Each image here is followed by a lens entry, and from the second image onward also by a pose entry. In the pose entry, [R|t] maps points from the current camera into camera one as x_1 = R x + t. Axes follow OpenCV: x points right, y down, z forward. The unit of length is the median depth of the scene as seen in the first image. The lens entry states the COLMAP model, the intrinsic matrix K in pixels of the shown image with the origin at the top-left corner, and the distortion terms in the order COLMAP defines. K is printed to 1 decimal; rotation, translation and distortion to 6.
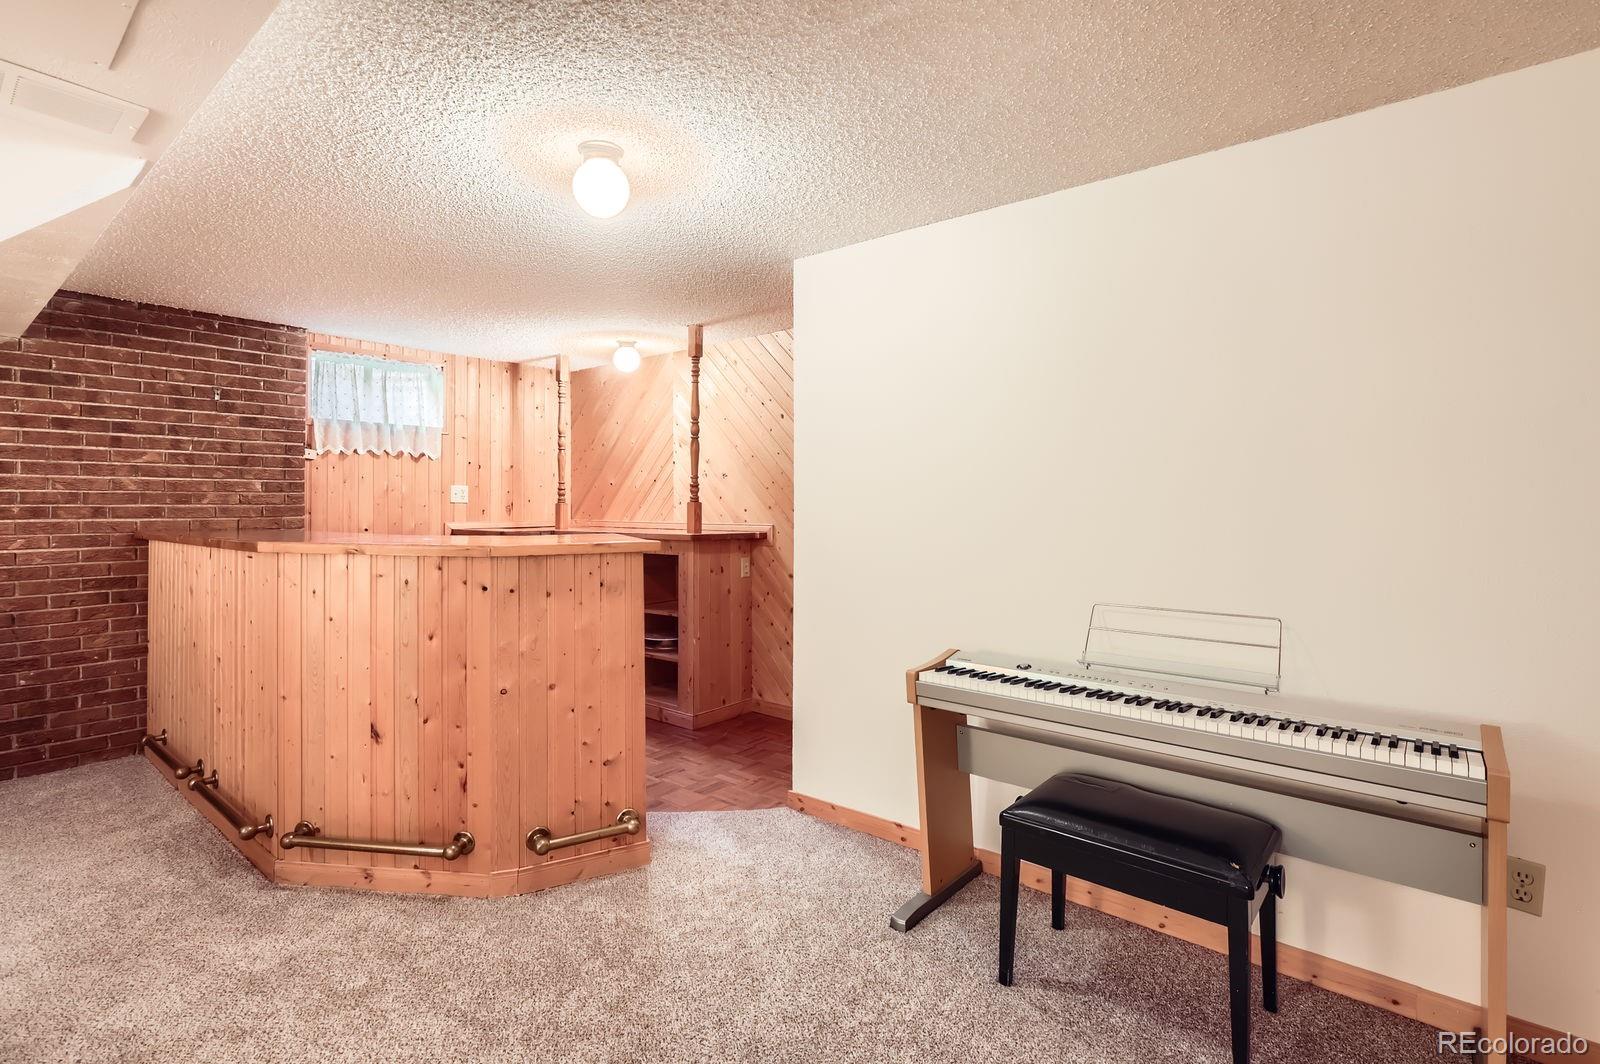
lens RADIAL K [[756.1, 0, 806.3], [0, 756.1, 496.3], [0, 0, 1]] dist [0.002967, 0.000660]
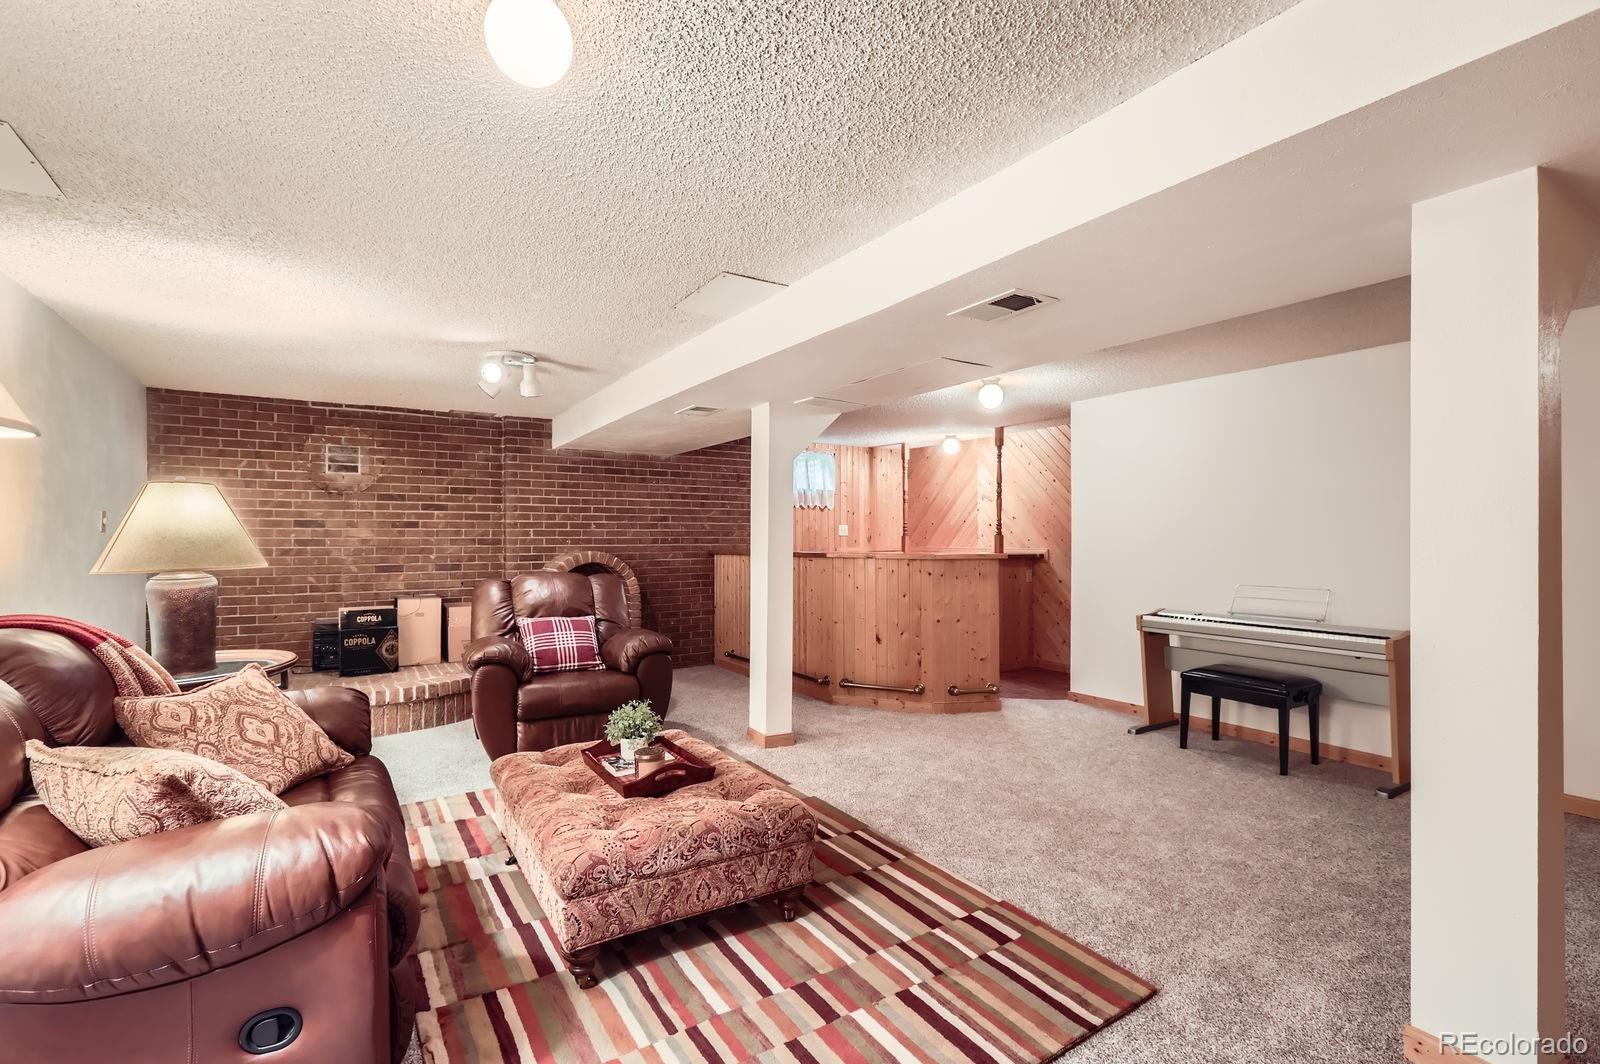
lens RADIAL K [[735.1, 0, 814.6], [0, 735.1, 537.2], [0, 0, 1]] dist [-0.002039, 0.000185]
pose [[0.957545, -0.001375, -0.288280, -0.080520], [0.004245, 0.999947, 0.009329, -0.004481], [0.288252, -0.010156, 0.957501, -0.725322]]
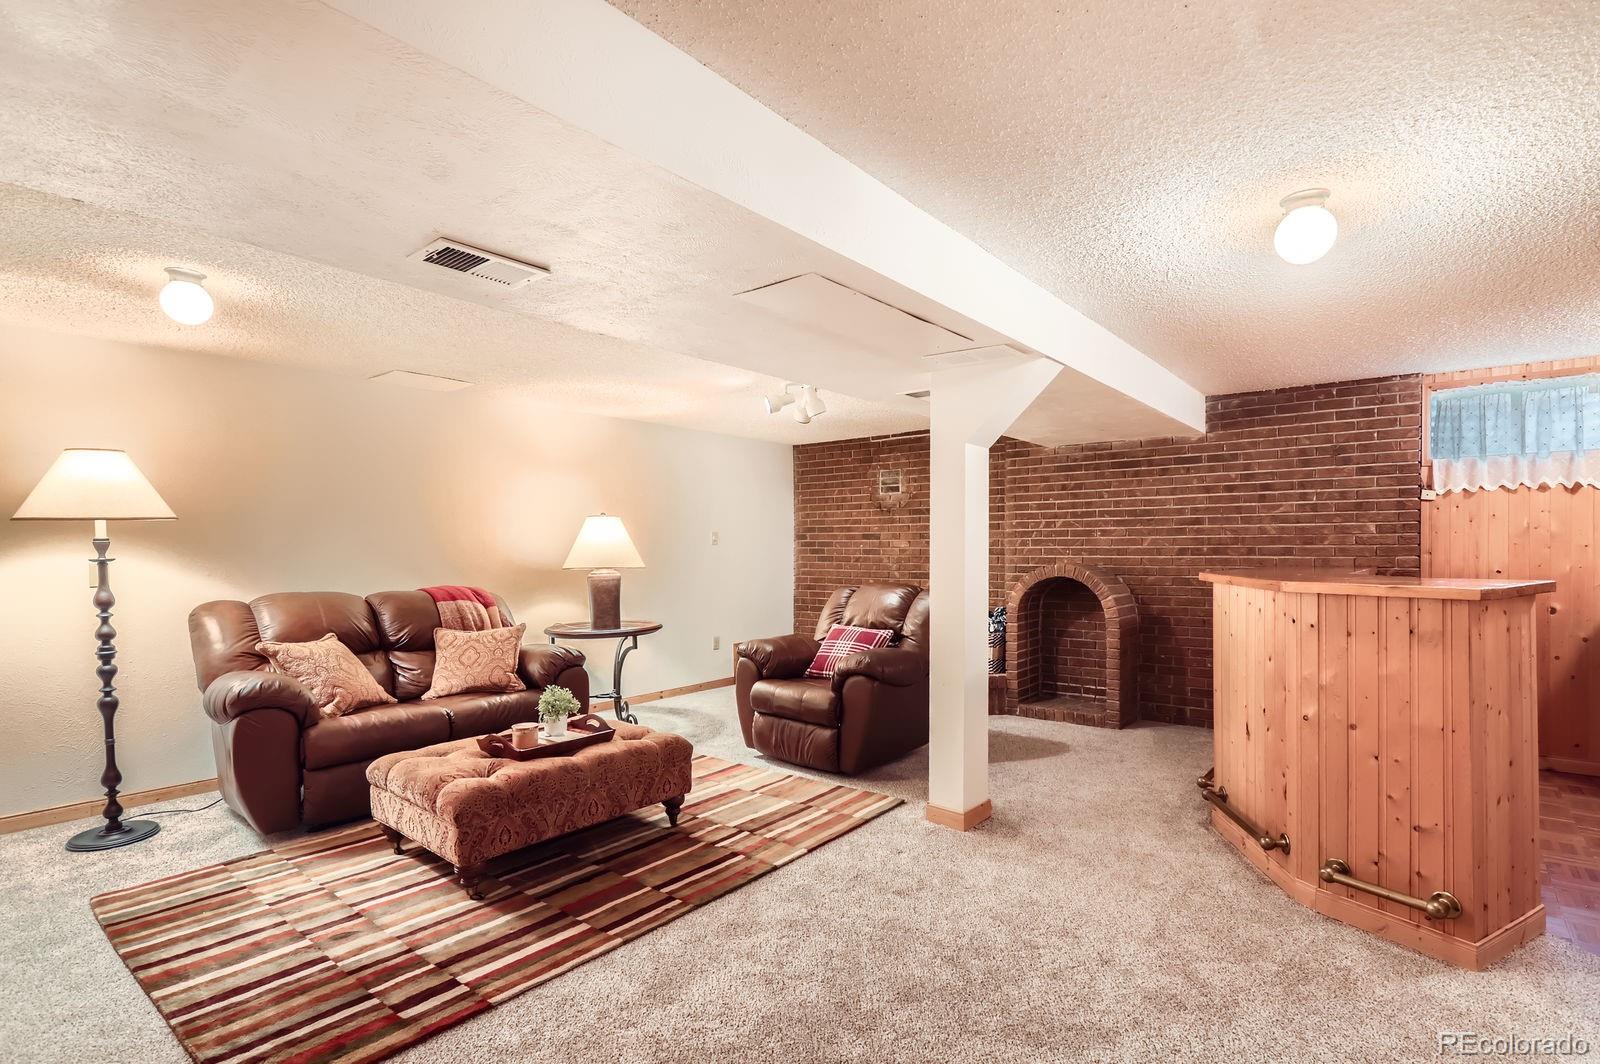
lens RADIAL K [[785.4, 0, 803.1], [0, 785.4, 561.4], [0, 0, 1]] dist [-0.002229, 0.000065]
pose [[0.007916, 0.016613, -0.999831, 0.453225], [0.013906, 0.999763, 0.016722, 0.004411], [0.999872, -0.014036, 0.007683, 0.178126]]
